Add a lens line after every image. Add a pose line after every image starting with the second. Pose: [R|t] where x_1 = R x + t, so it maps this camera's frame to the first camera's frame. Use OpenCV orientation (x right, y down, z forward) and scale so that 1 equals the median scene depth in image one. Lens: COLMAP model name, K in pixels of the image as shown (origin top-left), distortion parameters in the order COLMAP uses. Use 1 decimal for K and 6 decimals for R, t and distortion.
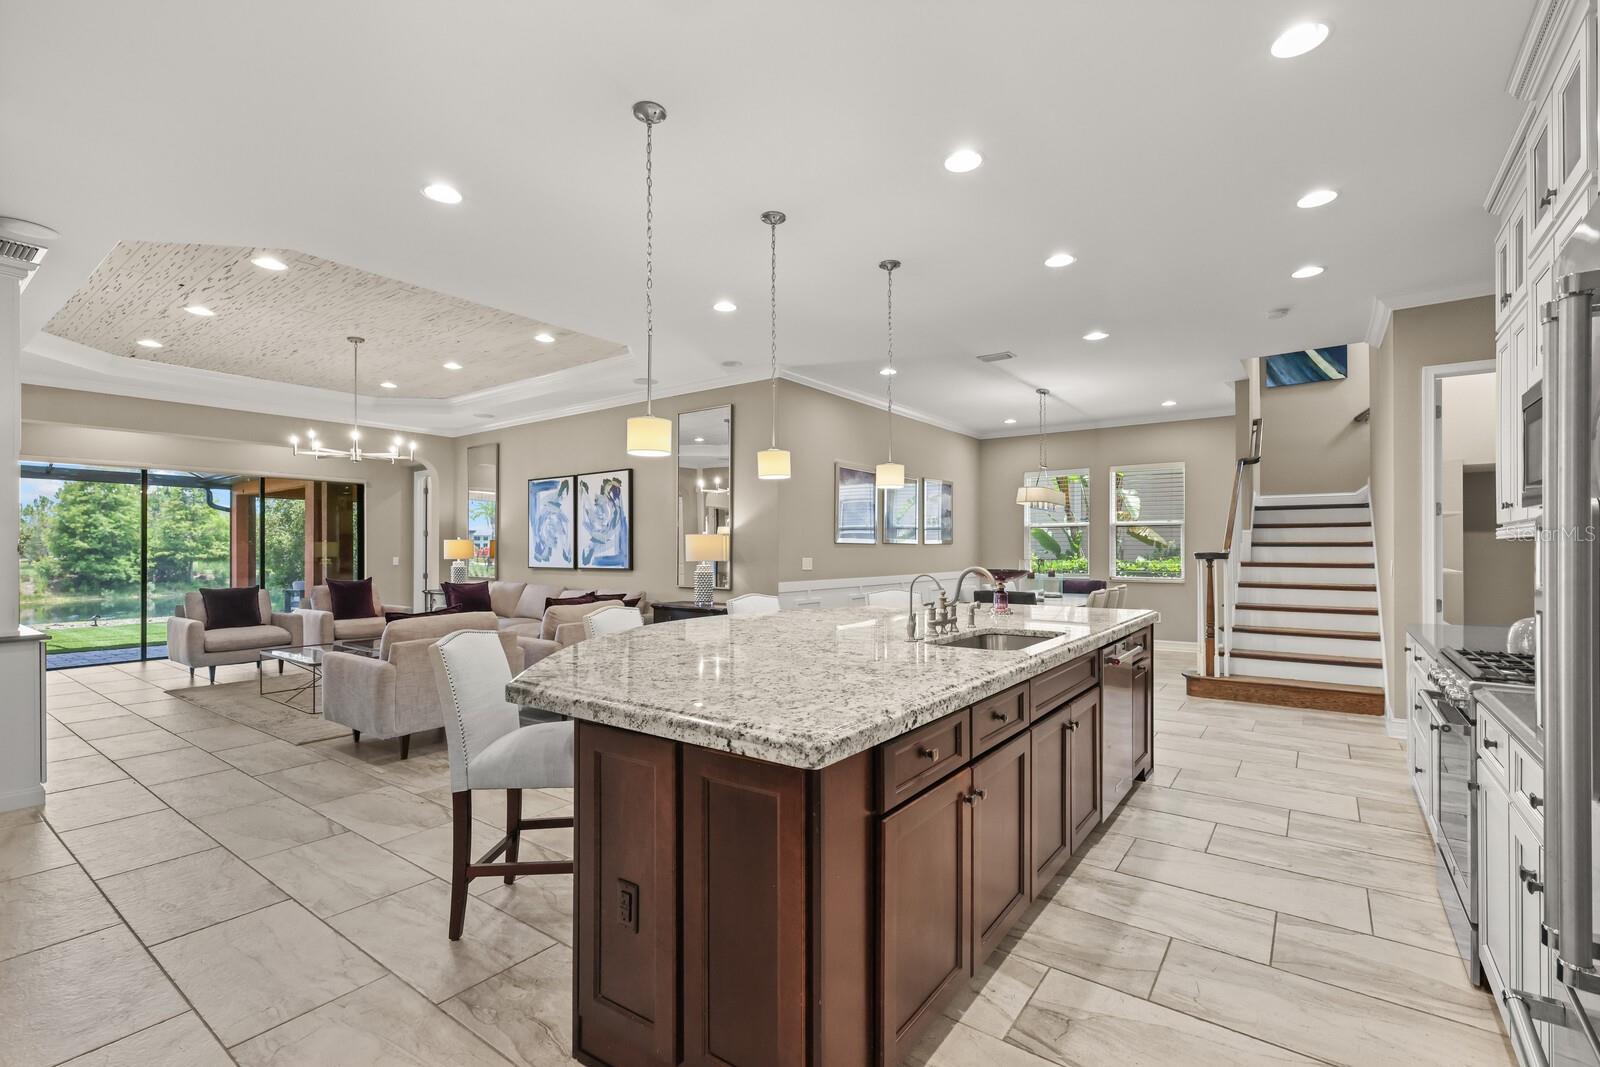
lens RADIAL K [[692.5, 0, 803.8], [0, 692.5, 546.8], [0, 0, 1]] dist [0.002838, -0.001847]
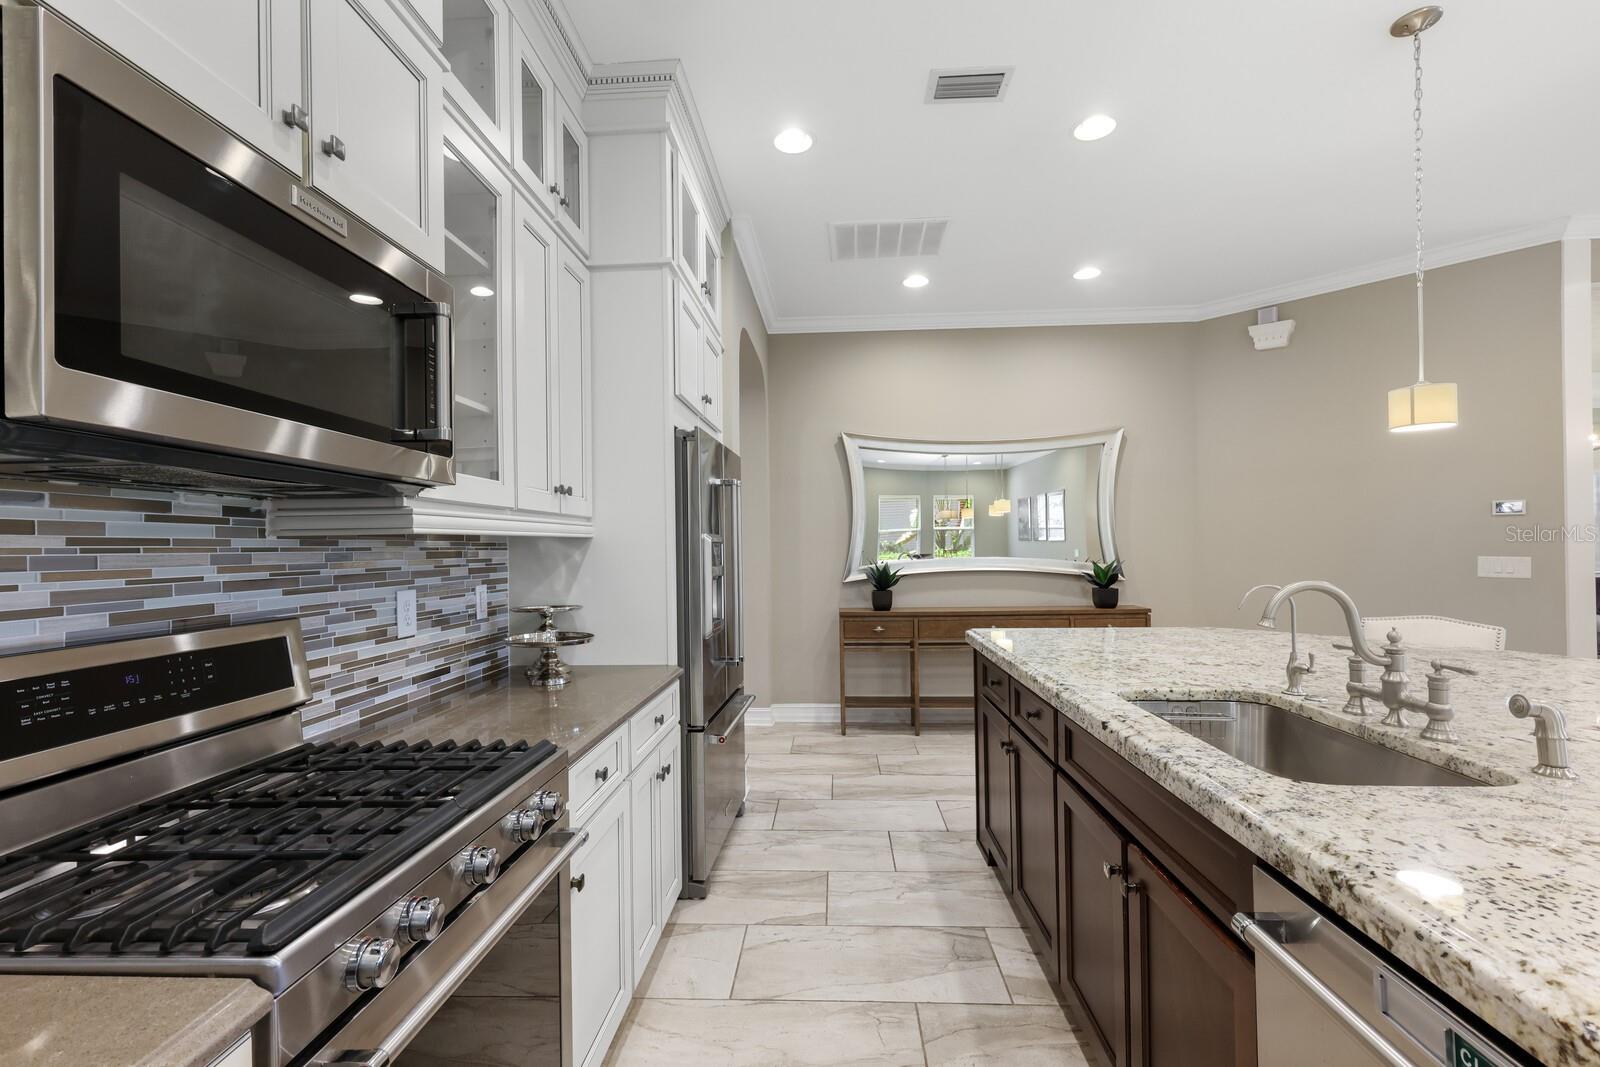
lens RADIAL K [[692.5, 0, 800.1], [0, 692.5, 539.2], [0, 0, 1]] dist [0.002838, -0.001847]
pose [[-0.836466, 0.004539, -0.548000, 1.071601], [0.016658, 0.999714, -0.017146, 0.002808], [0.547765, -0.023471, -0.836303, 1.597060]]
